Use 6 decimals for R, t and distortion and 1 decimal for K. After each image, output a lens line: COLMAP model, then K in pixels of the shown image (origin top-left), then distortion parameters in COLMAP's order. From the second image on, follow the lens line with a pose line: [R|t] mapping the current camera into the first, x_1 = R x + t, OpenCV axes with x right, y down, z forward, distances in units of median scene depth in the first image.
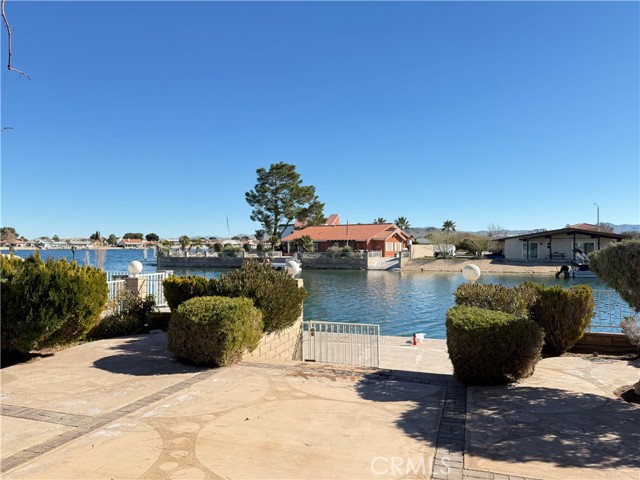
lens RADIAL K [[452.8, 0, 320.2], [0, 452.8, 238.5], [0, 0, 1]] dist [0.029777, -0.017992]
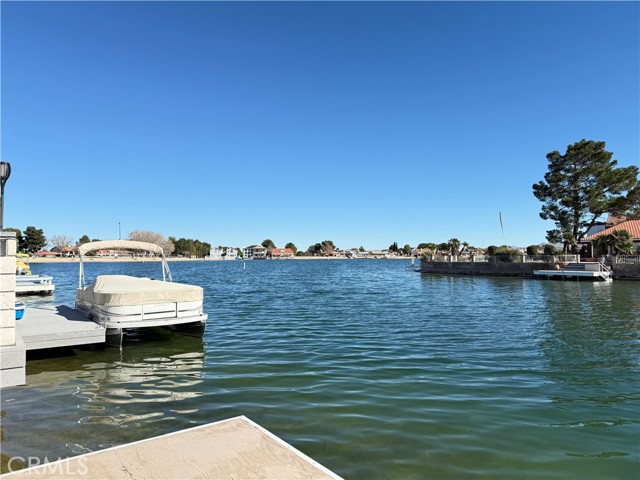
lens RADIAL K [[452.8, 0, 324.5], [0, 452.8, 241.8], [0, 0, 1]] dist [0.029777, -0.017992]
pose [[0.811857, -0.021925, -0.583445, 0.007798], [0.012174, 0.999713, -0.020627, 0.018171], [0.583730, 0.009643, 0.811891, 0.185083]]
